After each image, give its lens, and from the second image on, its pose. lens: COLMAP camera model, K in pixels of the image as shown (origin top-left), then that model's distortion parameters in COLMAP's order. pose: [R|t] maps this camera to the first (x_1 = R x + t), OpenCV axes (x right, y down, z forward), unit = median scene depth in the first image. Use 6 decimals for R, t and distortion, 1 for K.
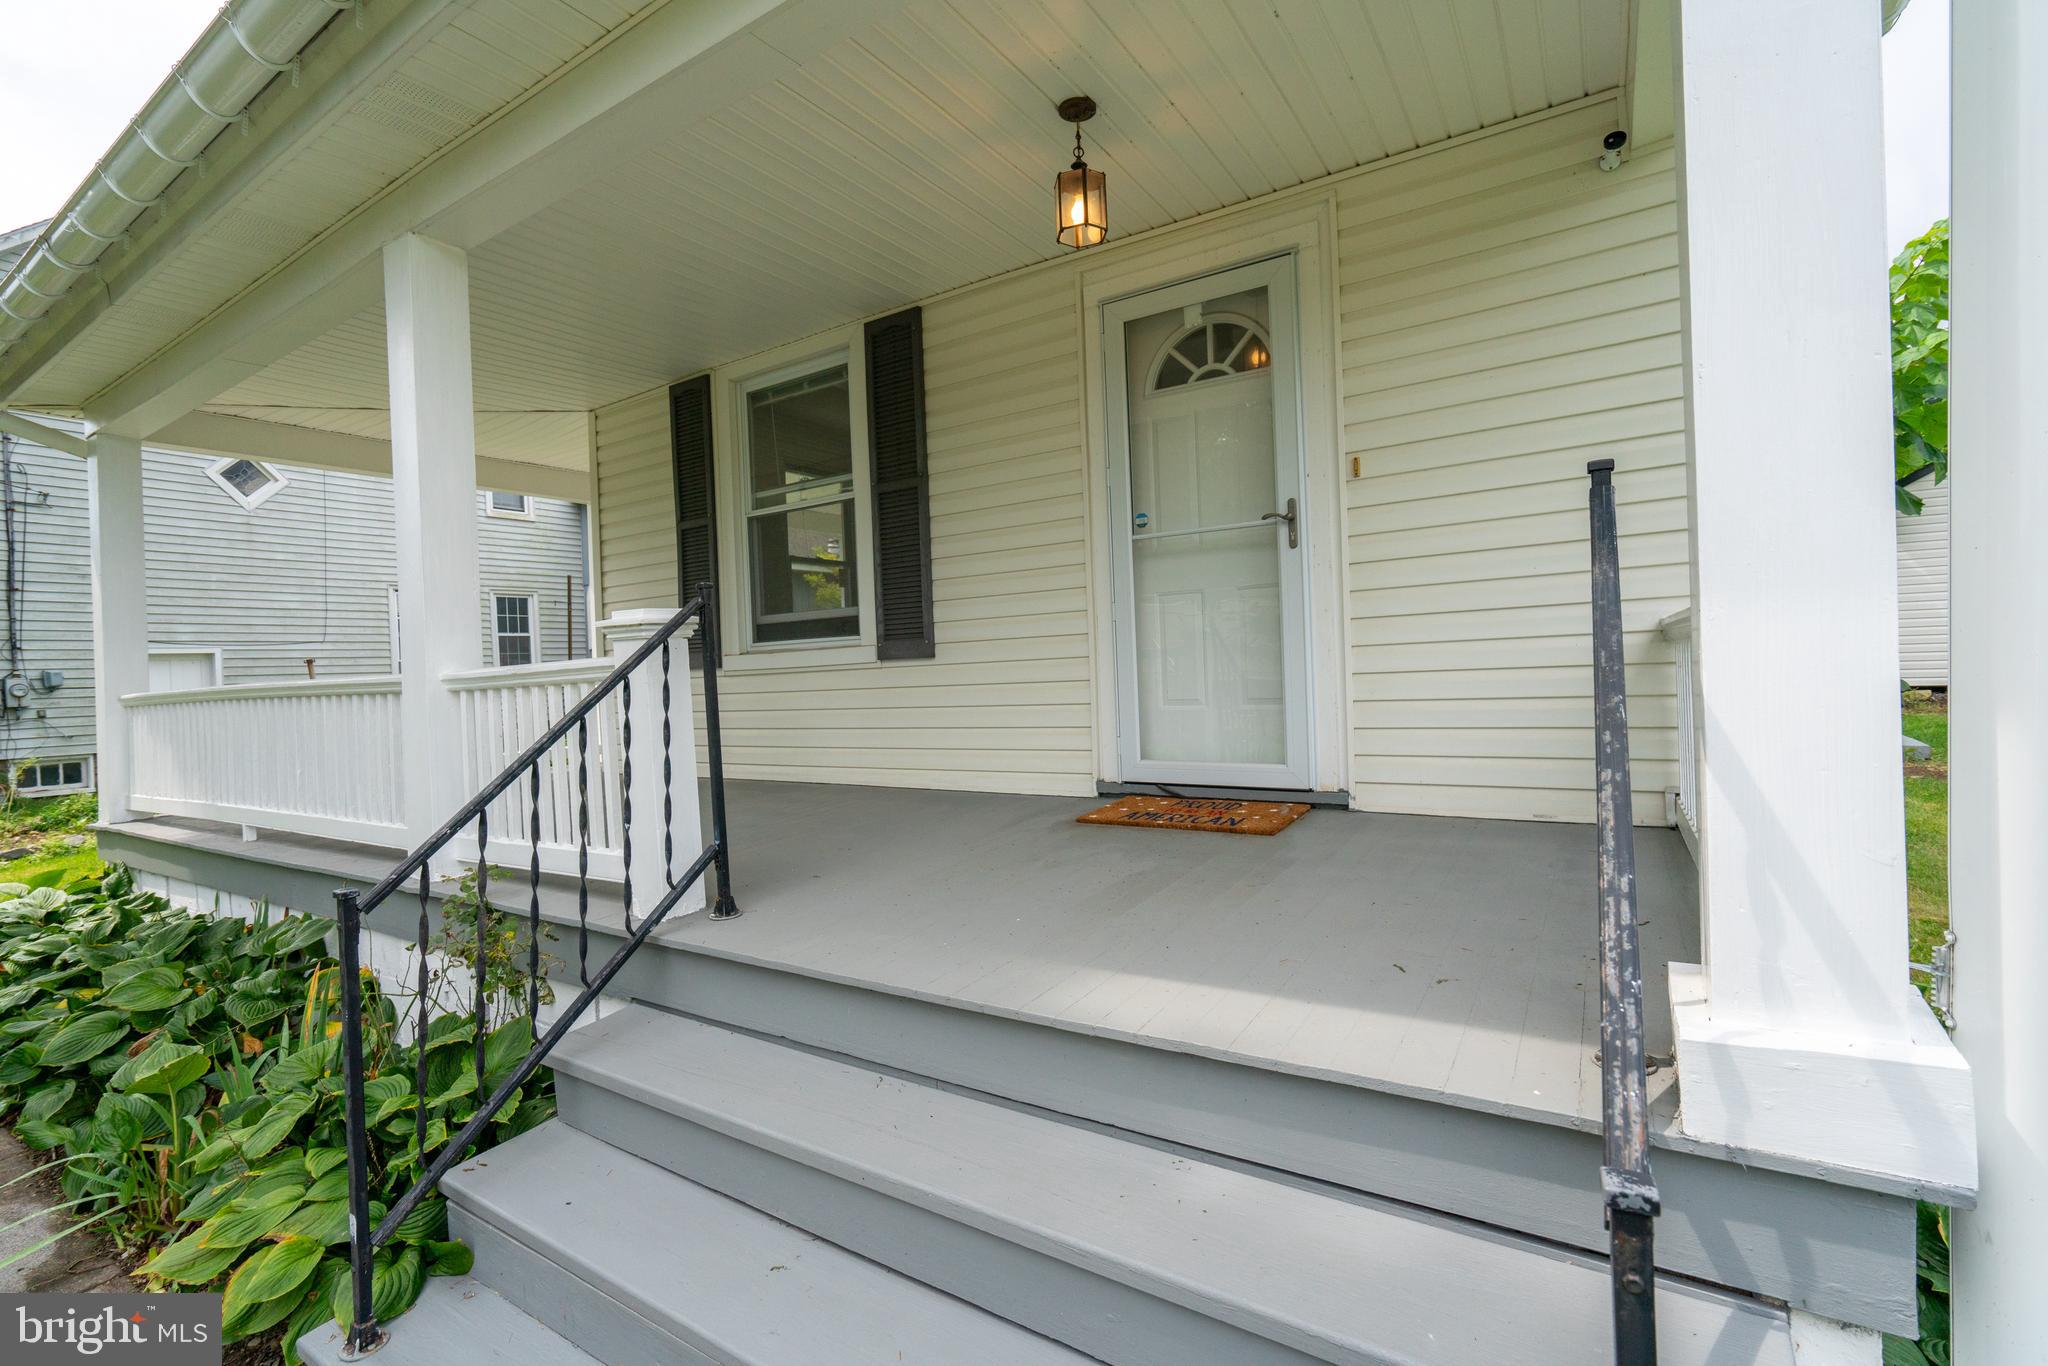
lens RADIAL K [[925.2, 0, 1023.2], [0, 925.2, 679.2], [0, 0, 1]] dist [-0.010955, 0.005912]
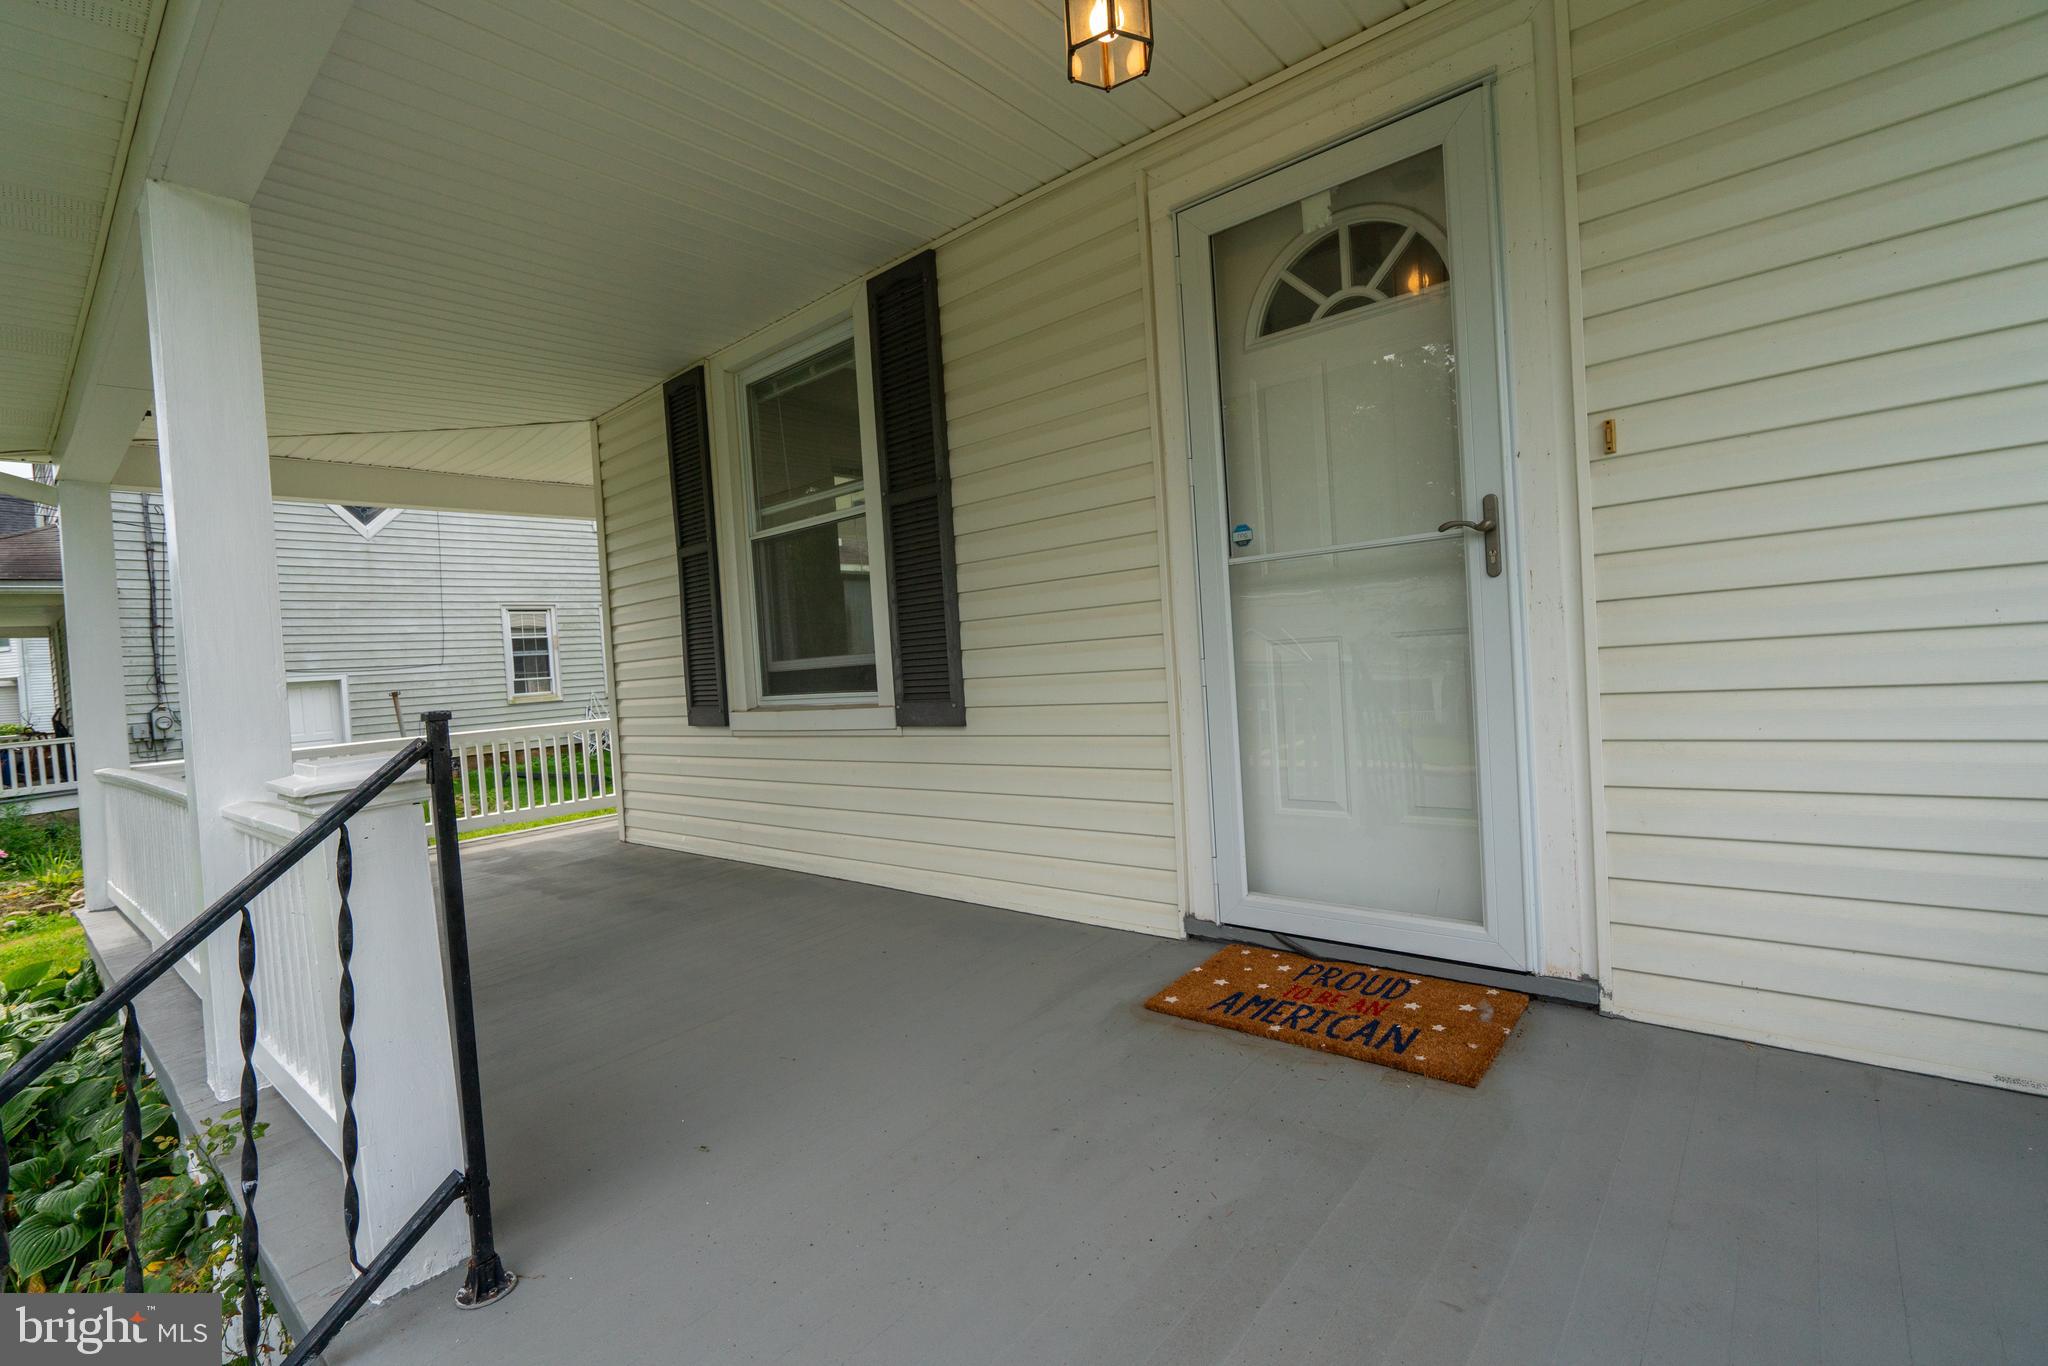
lens RADIAL K [[925.2, 0, 1019.2], [0, 925.2, 685.6], [0, 0, 1]] dist [-0.010955, 0.005912]
pose [[0.989399, -0.021212, -0.143665, 0.059871], [0.024250, 0.999517, 0.019429, -0.077368], [0.143184, -0.022707, 0.989436, 0.306009]]
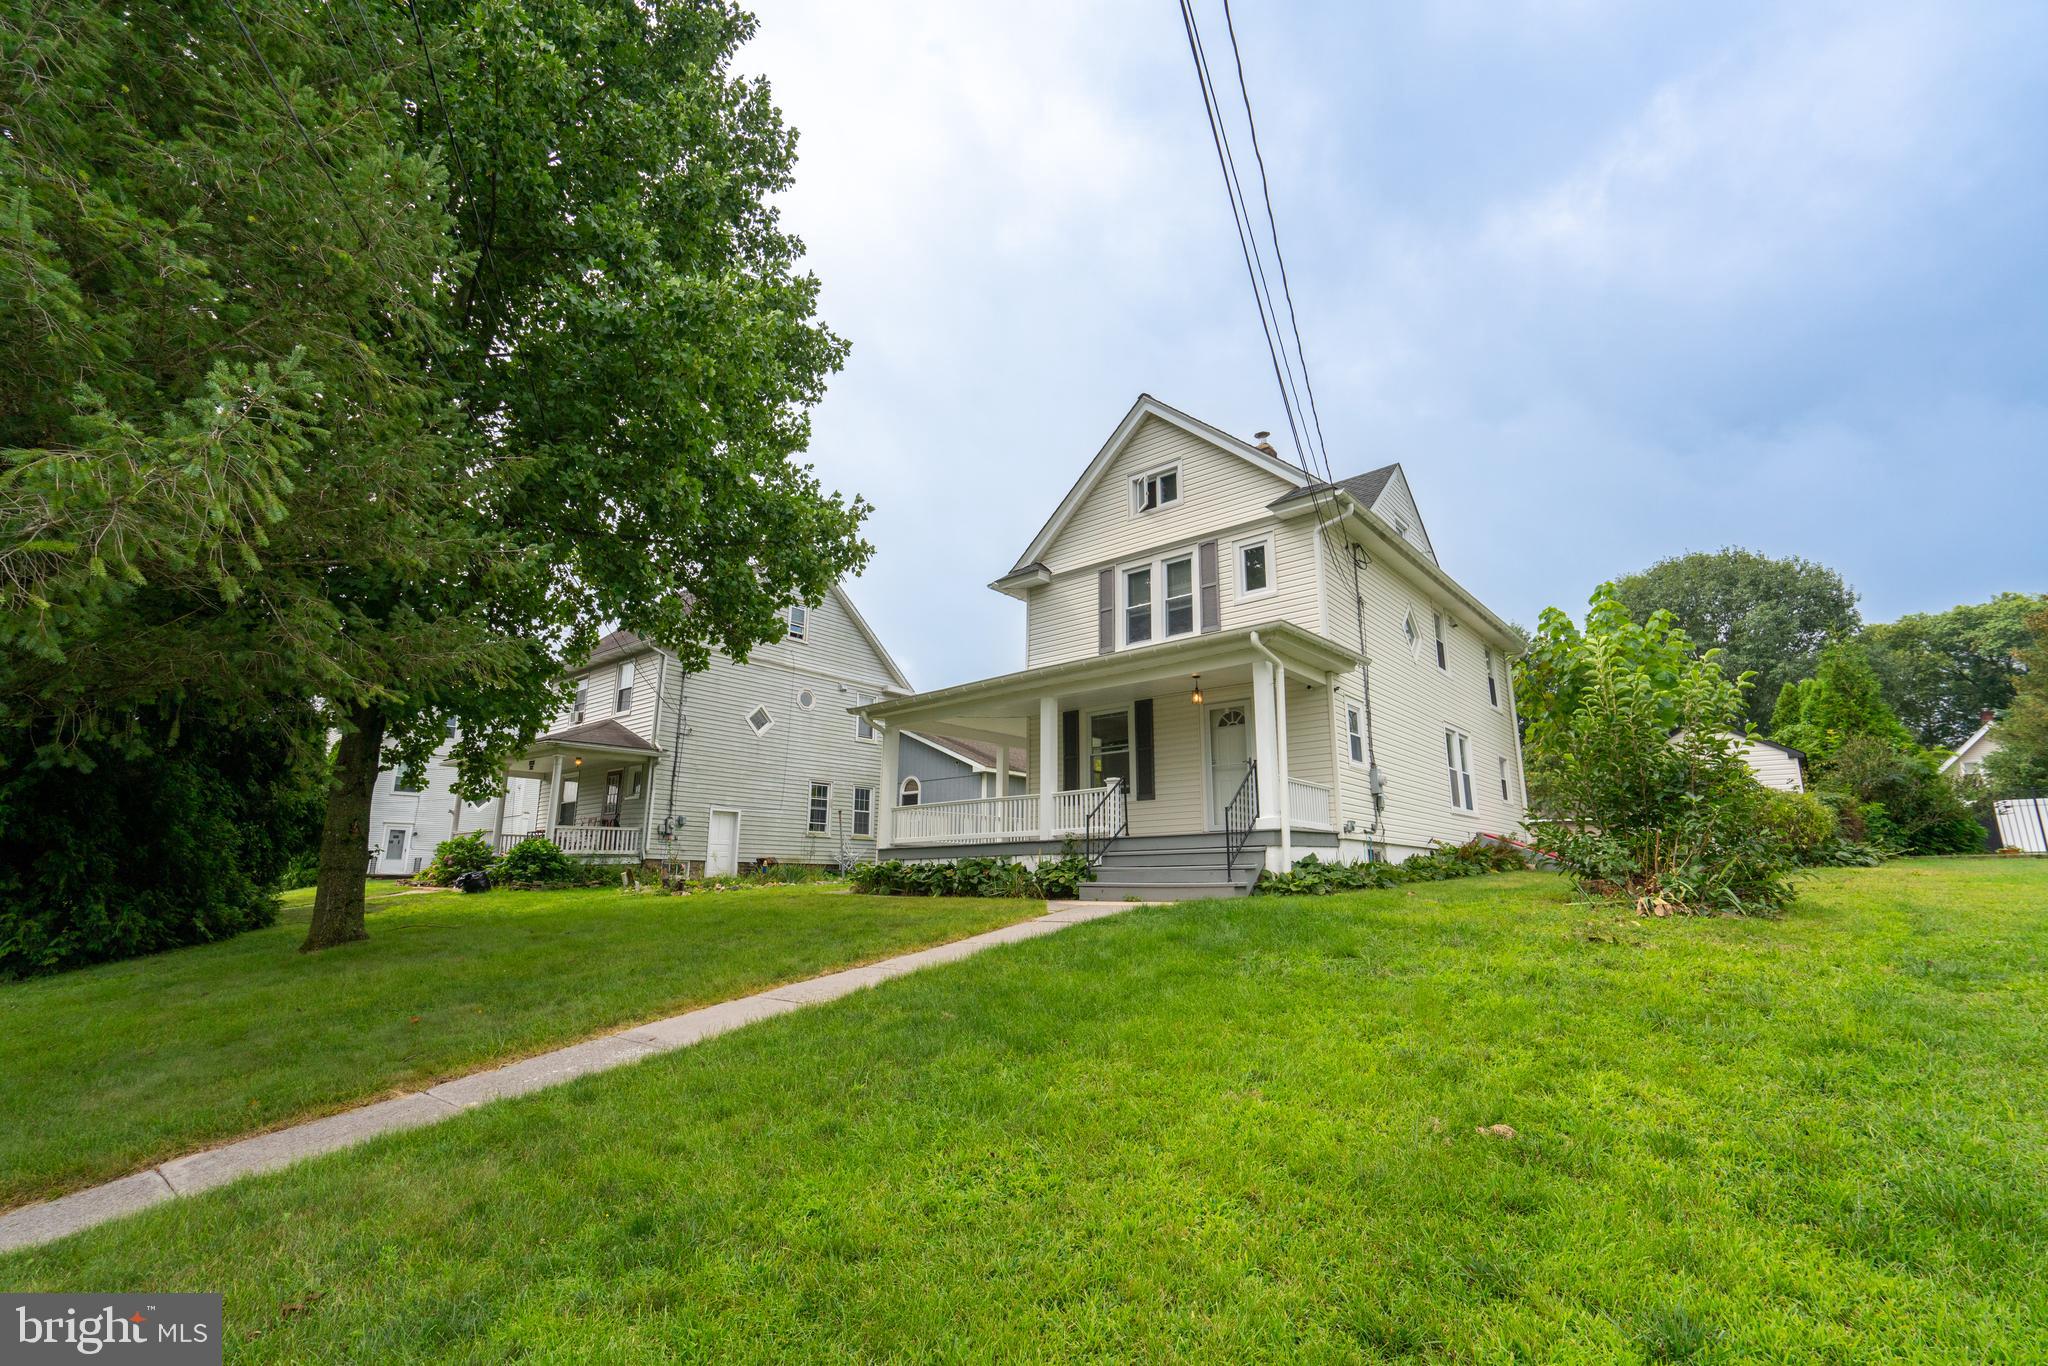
lens RADIAL K [[925.2, 0, 1037.2], [0, 925.2, 677.6], [0, 0, 1]] dist [-0.010955, 0.005912]
pose [[0.991682, 0.012156, -0.128138, -0.106006], [-0.041711, 0.972158, -0.230583, 0.380955], [0.121768, 0.234009, 0.964579, -2.710672]]
